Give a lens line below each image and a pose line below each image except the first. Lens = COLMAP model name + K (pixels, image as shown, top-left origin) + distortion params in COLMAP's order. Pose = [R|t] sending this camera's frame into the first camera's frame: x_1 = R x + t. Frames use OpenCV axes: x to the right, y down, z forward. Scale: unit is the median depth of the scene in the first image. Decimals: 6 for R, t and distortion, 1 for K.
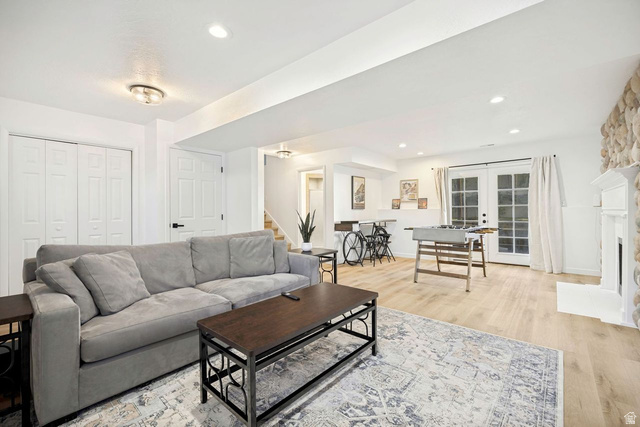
lens RADIAL K [[277.3, 0, 320.4], [0, 277.3, 211.5], [0, 0, 1]] dist [-0.003665, 0.000585]
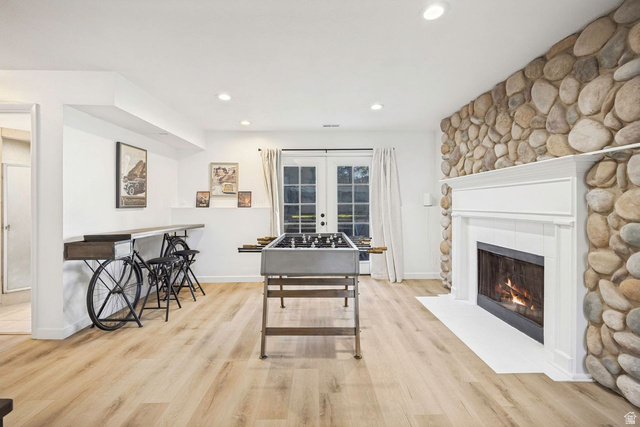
lens RADIAL K [[277.3, 0, 320.9], [0, 277.3, 203.9], [0, 0, 1]] dist [-0.003665, 0.000585]
pose [[0.750518, 0.006716, 0.660816, 0.065138], [-0.001477, 0.999963, -0.008486, -0.013118], [-0.660849, 0.005392, 0.750500, 0.409154]]
